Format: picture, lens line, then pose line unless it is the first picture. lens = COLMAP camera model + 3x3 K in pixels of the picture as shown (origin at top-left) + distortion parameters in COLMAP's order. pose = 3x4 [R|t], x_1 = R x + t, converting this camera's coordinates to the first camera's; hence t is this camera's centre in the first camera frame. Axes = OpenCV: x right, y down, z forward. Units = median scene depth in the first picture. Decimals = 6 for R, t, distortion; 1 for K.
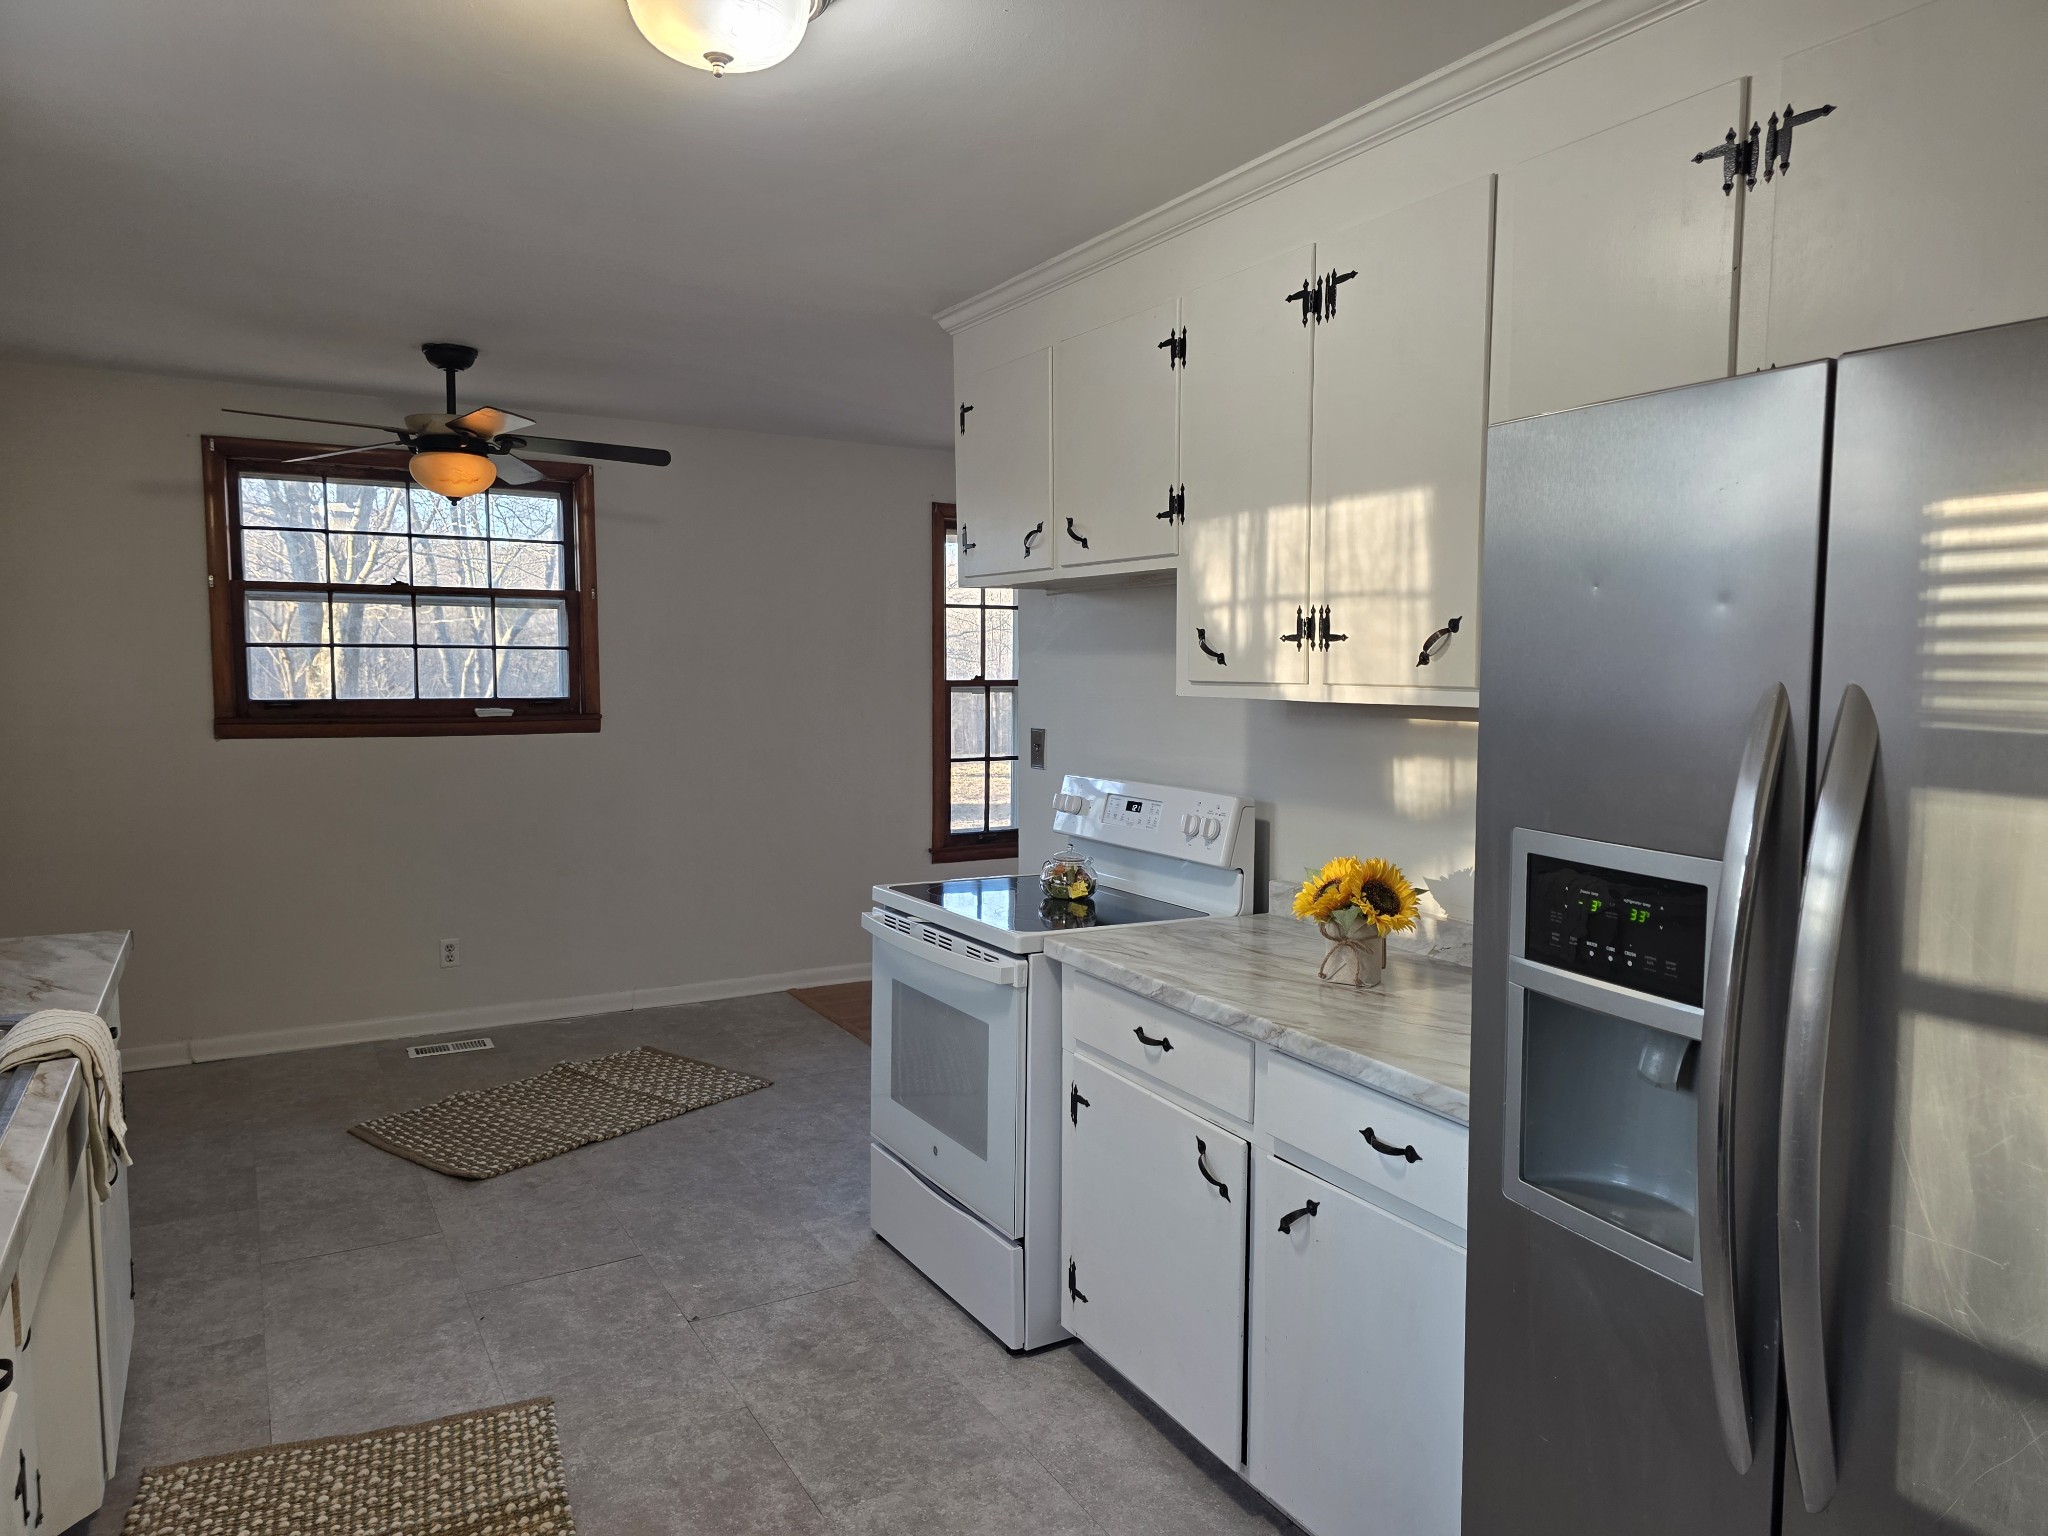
lens RADIAL K [[1391.8, 0, 1041.1], [0, 1391.8, 769.3], [0, 0, 1]] dist [0.063232, -0.055267]
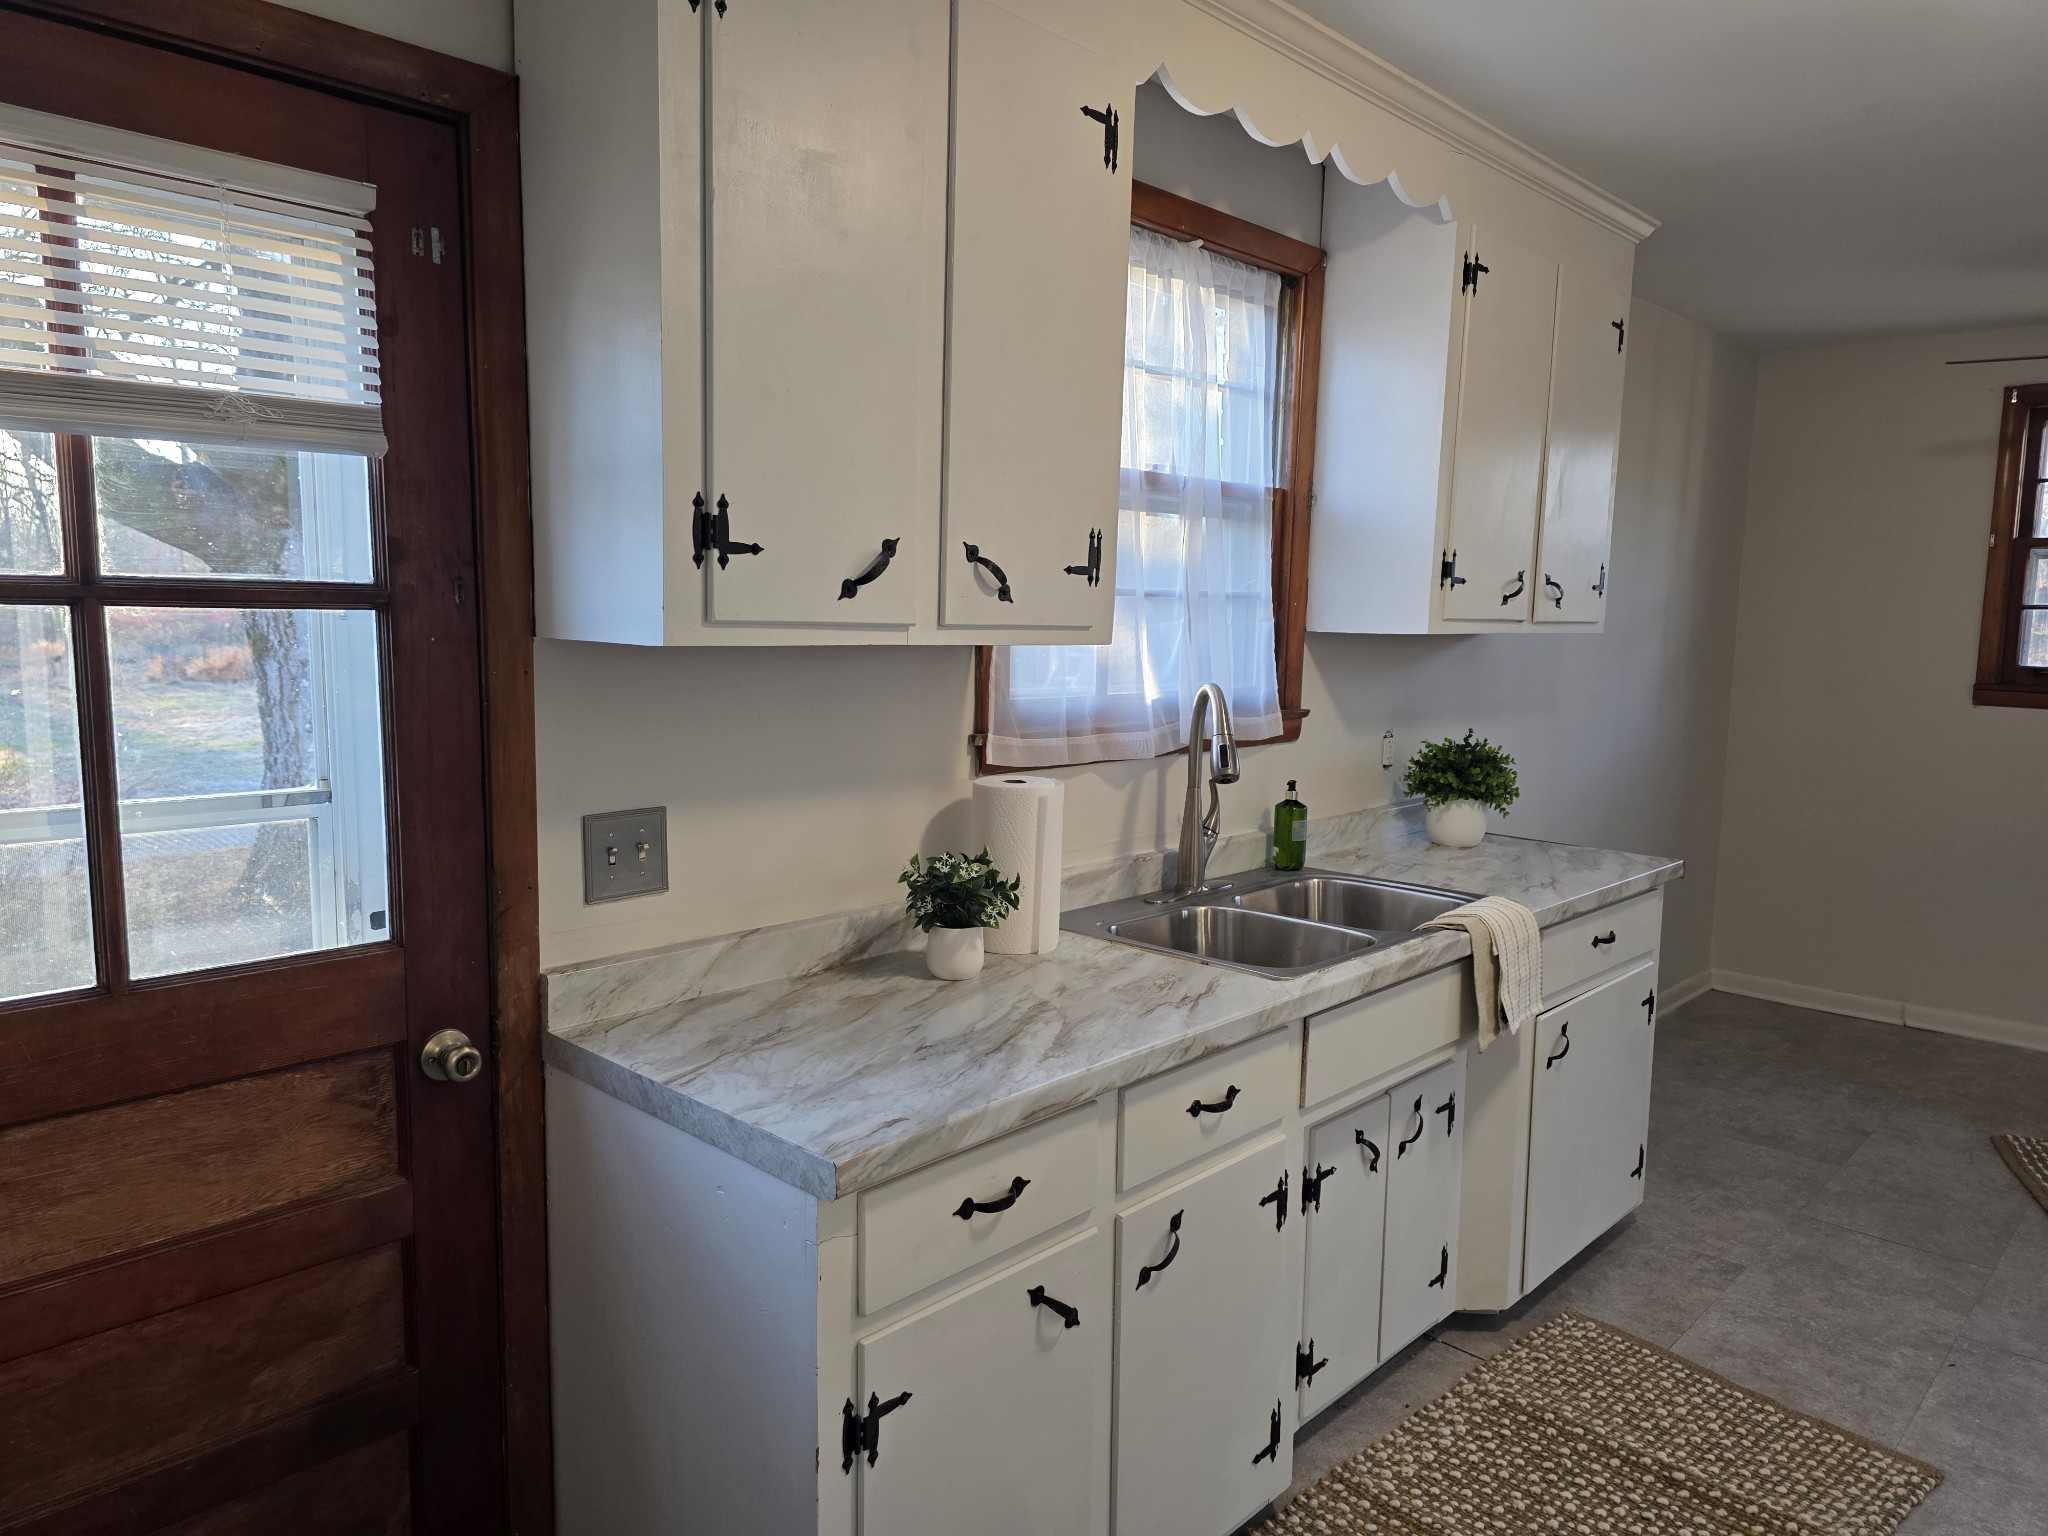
lens RADIAL K [[1391.8, 0, 1041.1], [0, 1391.8, 769.3], [0, 0, 1]] dist [0.063232, -0.055267]
pose [[0.297793, 0.111647, -0.948079, 0.235893], [-0.089842, 0.992007, 0.088600, -0.009706], [0.950393, 0.058793, 0.305443, 0.163058]]
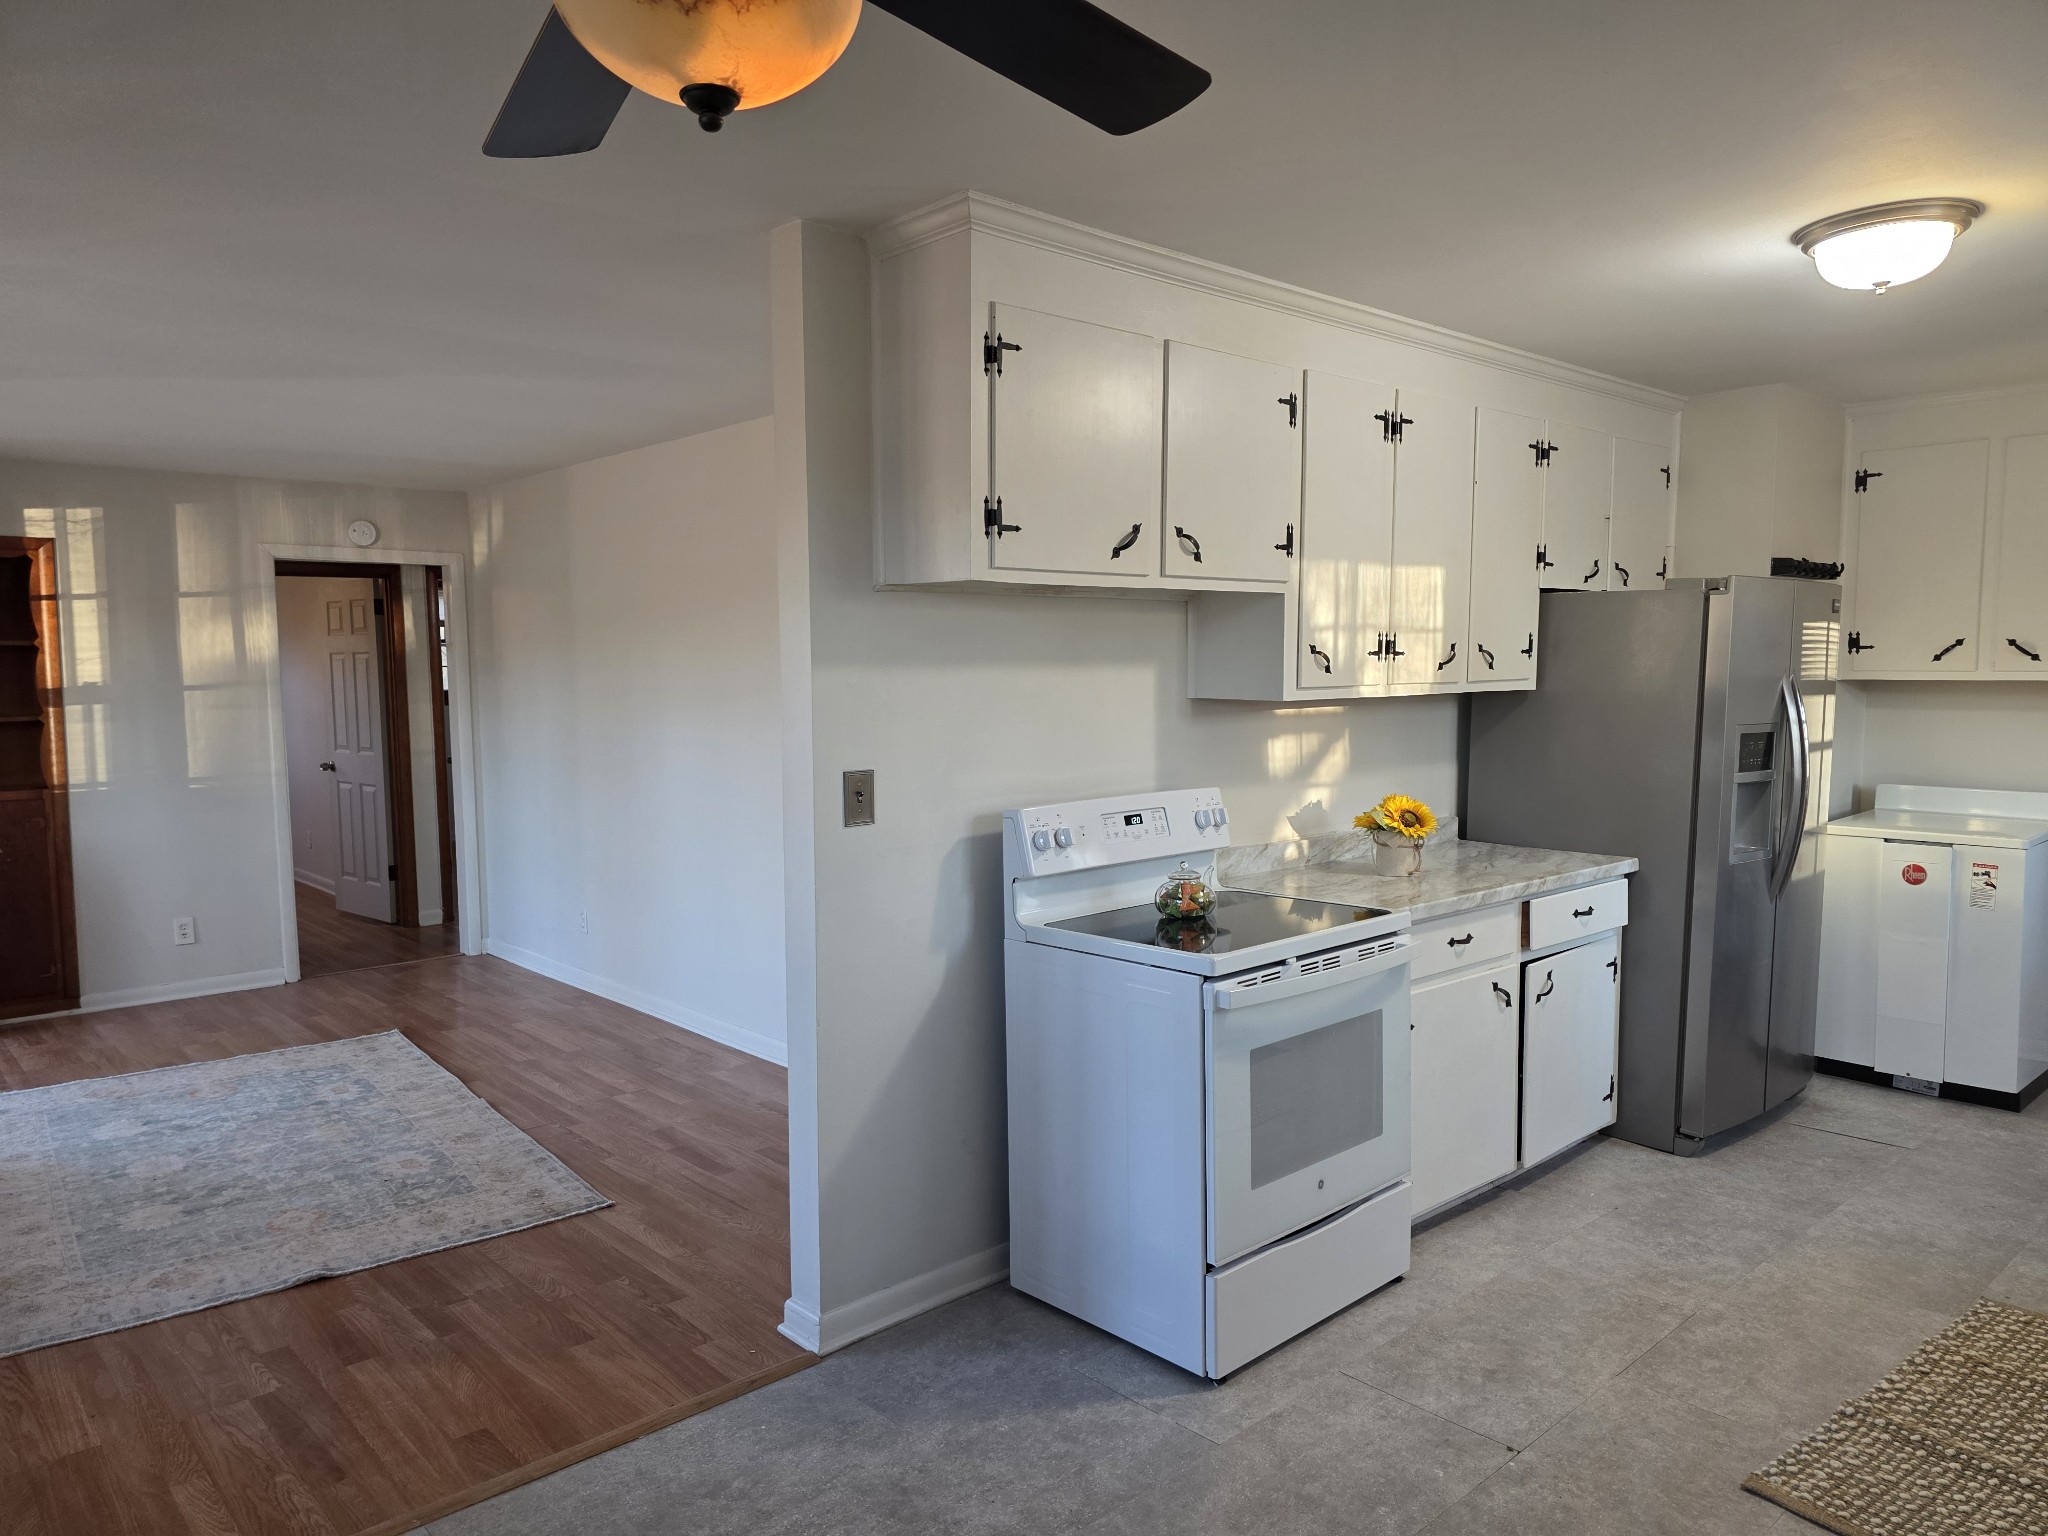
lens RADIAL K [[1379.1, 0, 994.4], [0, 1379.1, 773.5], [0, 0, 1]] dist [0.063422, -0.066660]
pose [[-0.212914, -0.079298, 0.973848, -0.968045], [0.084316, 0.991492, 0.099169, -0.124665], [-0.973426, 0.103225, -0.204416, 1.431647]]
